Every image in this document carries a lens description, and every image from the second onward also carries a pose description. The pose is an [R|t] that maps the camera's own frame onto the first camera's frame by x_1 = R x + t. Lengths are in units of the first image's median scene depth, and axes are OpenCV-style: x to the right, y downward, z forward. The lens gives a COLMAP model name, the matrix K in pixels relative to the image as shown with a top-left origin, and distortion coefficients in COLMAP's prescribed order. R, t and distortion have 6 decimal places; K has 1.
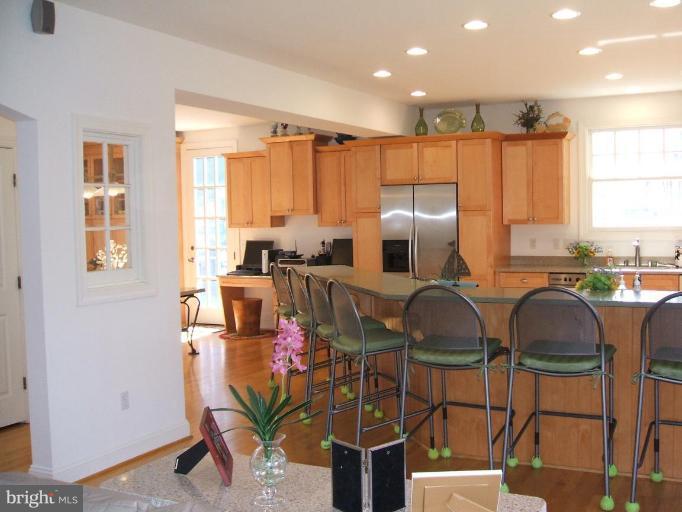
lens RADIAL K [[774.7, 0, 341.0], [0, 774.7, 256.0], [0, 0, 1]] dist [-0.128166, 0.027809]
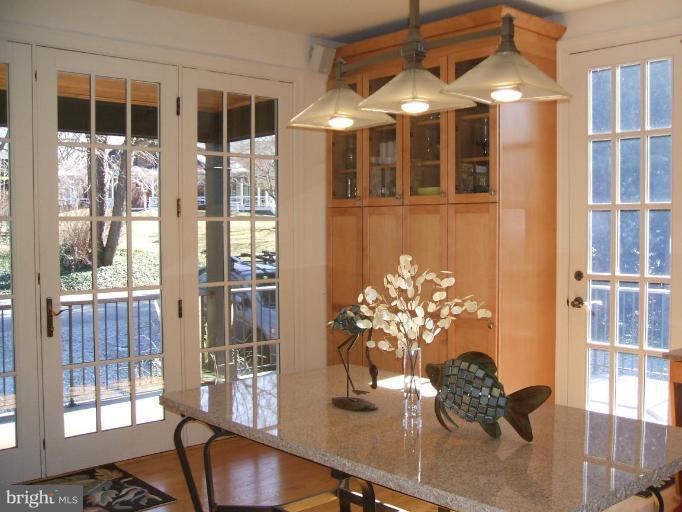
lens RADIAL K [[774.7, 0, 341.0], [0, 774.7, 256.0], [0, 0, 1]] dist [-0.128166, 0.027809]
pose [[0.935871, 0.031608, -0.350922, -0.209412], [-0.036189, 0.999324, -0.006502, -0.017092], [0.350480, 0.018785, 0.936382, 0.682601]]
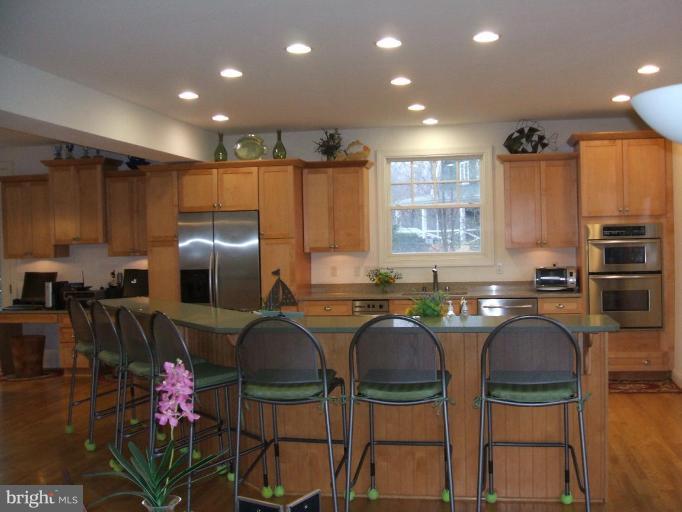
lens RADIAL K [[774.7, 0, 341.0], [0, 774.7, 256.0], [0, 0, 1]] dist [-0.128166, 0.027809]
pose [[0.952544, -0.007839, 0.304300, -0.050268], [0.019153, 0.999231, -0.034213, -0.001411], [-0.303798, 0.038418, 0.951962, 0.038759]]
